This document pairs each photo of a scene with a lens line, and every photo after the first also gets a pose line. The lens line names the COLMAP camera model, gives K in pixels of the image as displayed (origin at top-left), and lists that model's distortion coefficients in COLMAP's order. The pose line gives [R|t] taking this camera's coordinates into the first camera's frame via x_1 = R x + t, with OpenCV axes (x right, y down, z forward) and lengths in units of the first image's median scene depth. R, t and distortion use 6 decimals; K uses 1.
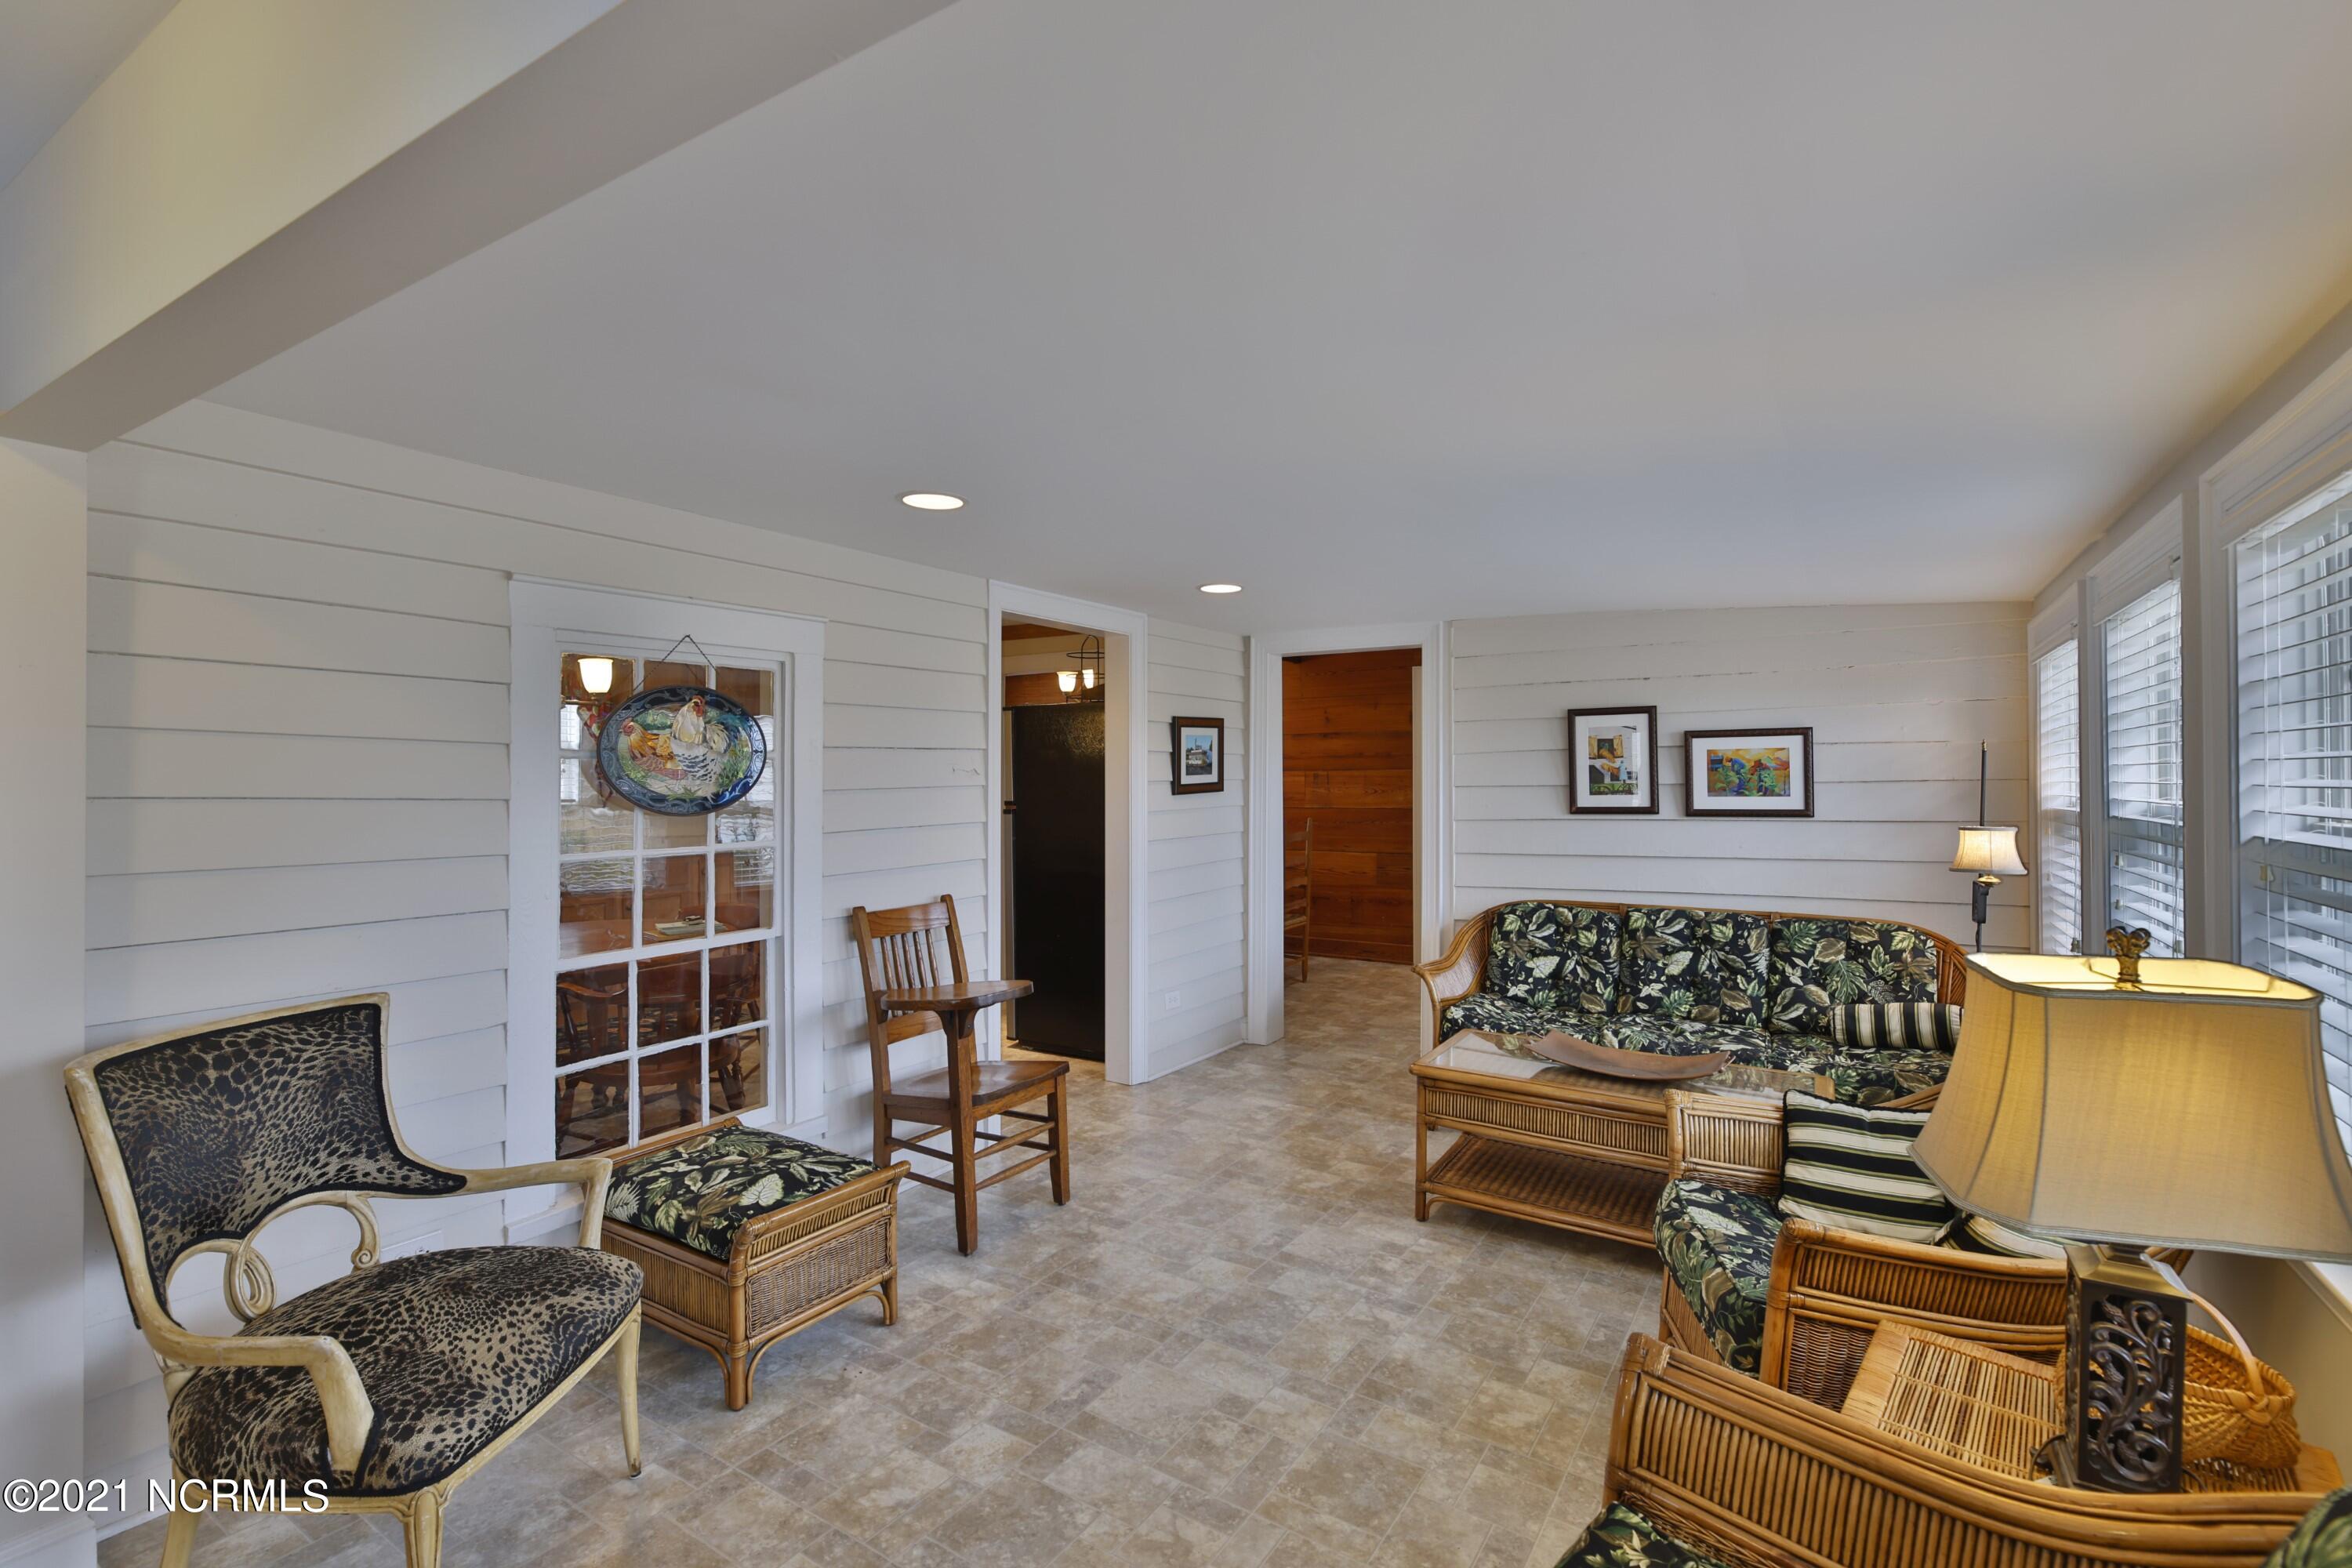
lens RADIAL K [[1060.2, 0, 1182.5], [0, 1060.2, 785.8], [0, 0, 1]] dist [0.000086, -0.000013]
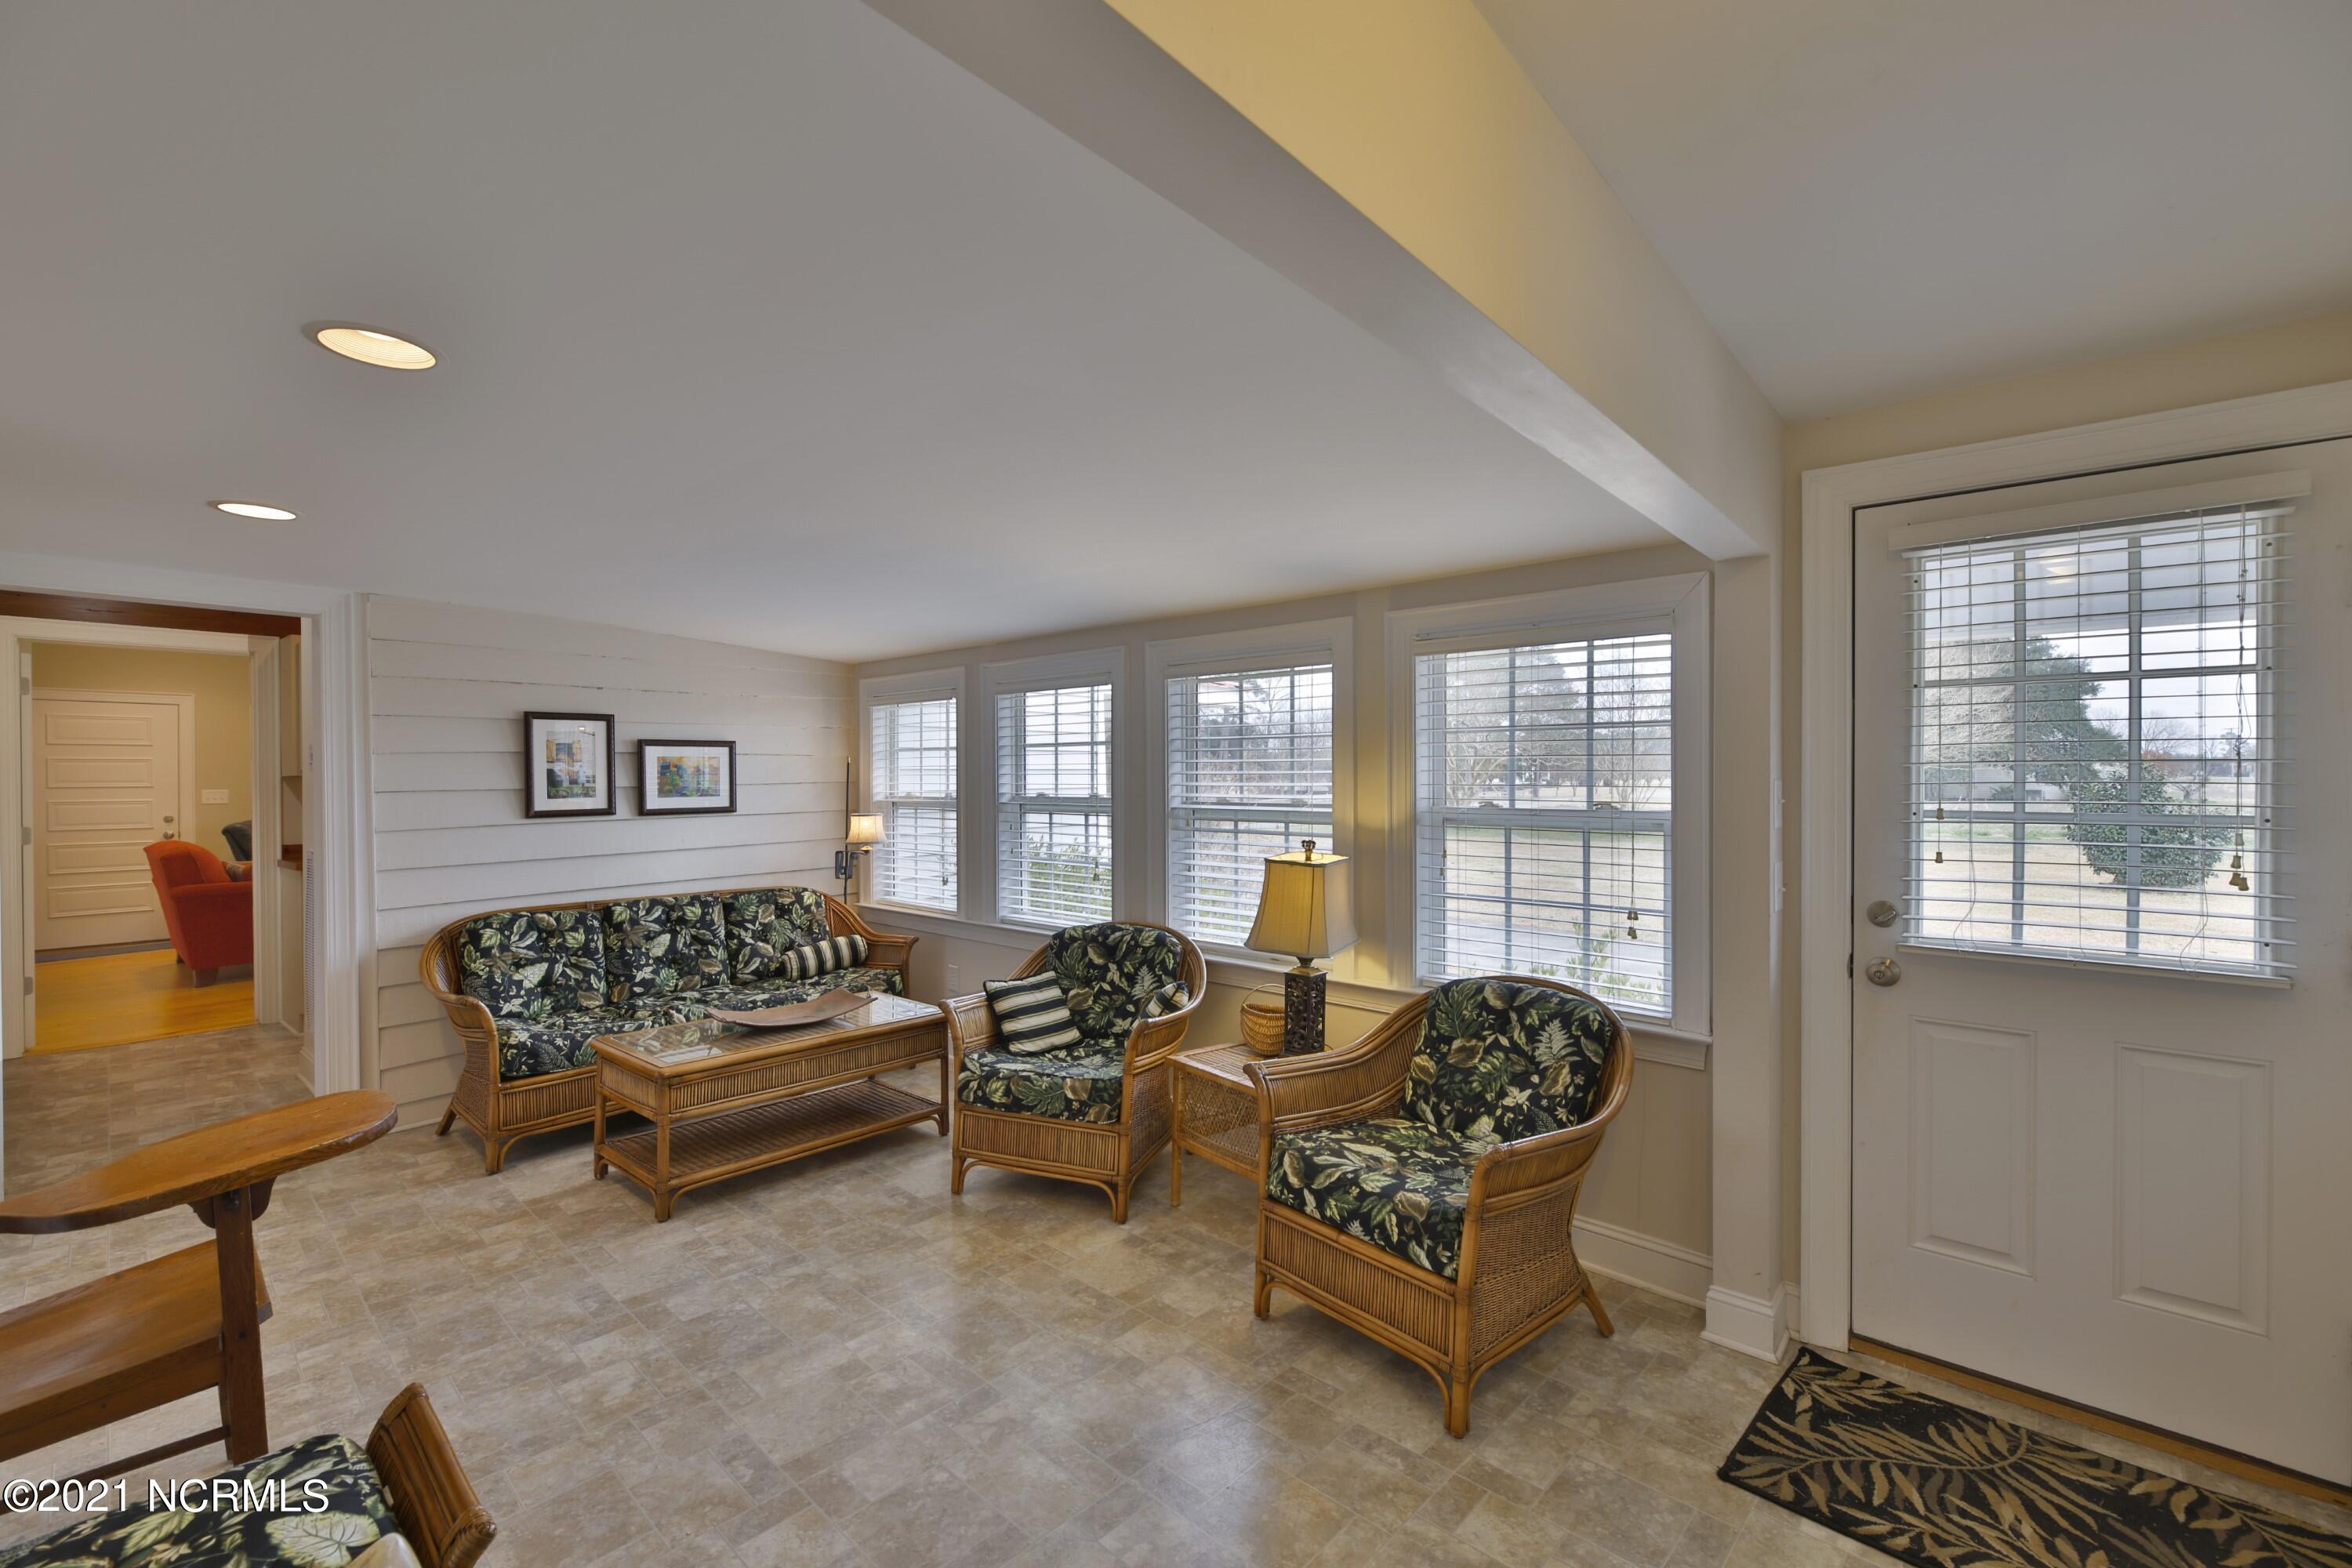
lens RADIAL K [[999.9, 0, 1181.0], [0, 999.9, 779.8], [0, 0, 1]] dist [-0.005014, 0.000648]
pose [[0.171444, -0.001723, 0.985192, -0.483663], [0.008291, 0.999966, 0.000306, -0.004943], [-0.985159, 0.008115, 0.171452, 0.269438]]
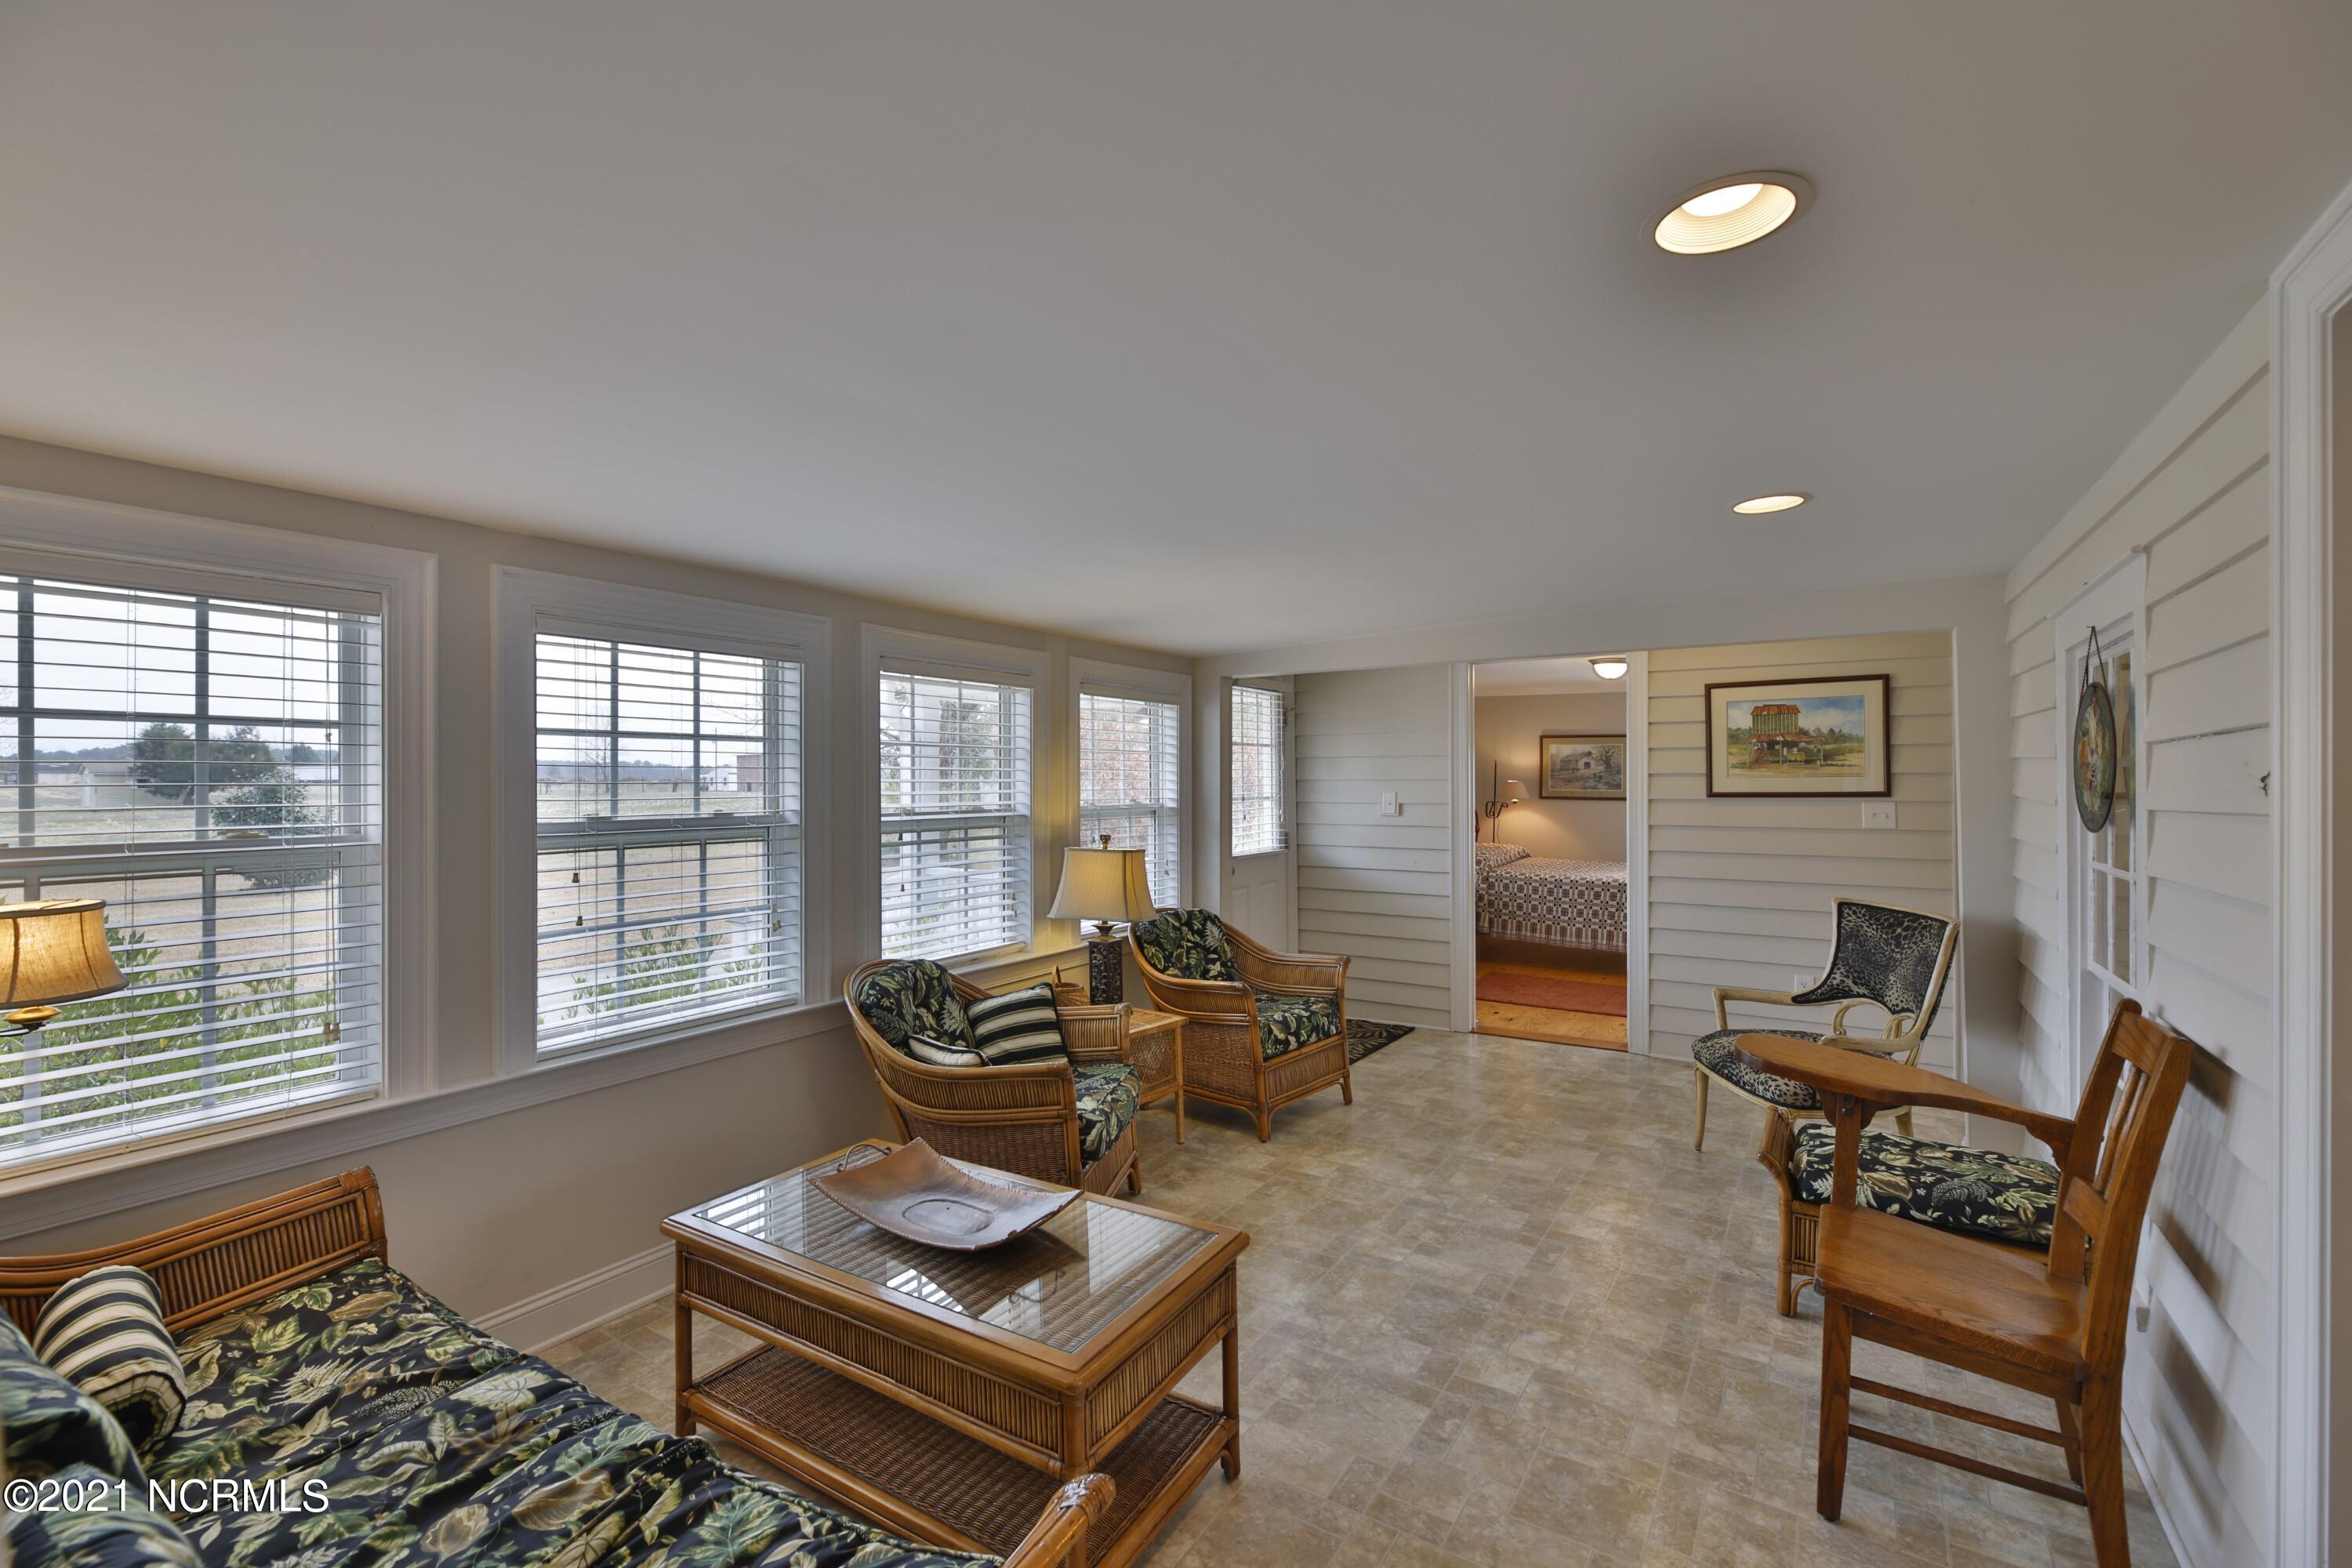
lens RADIAL K [[999.9, 0, 1179.6], [0, 999.9, 779.7], [0, 0, 1]] dist [-0.005014, 0.000648]
pose [[-0.999955, 0.004418, 0.008440, 0.193638], [0.004494, 0.999949, 0.008999, -0.018227], [-0.008400, 0.009037, -0.999924, 1.245019]]
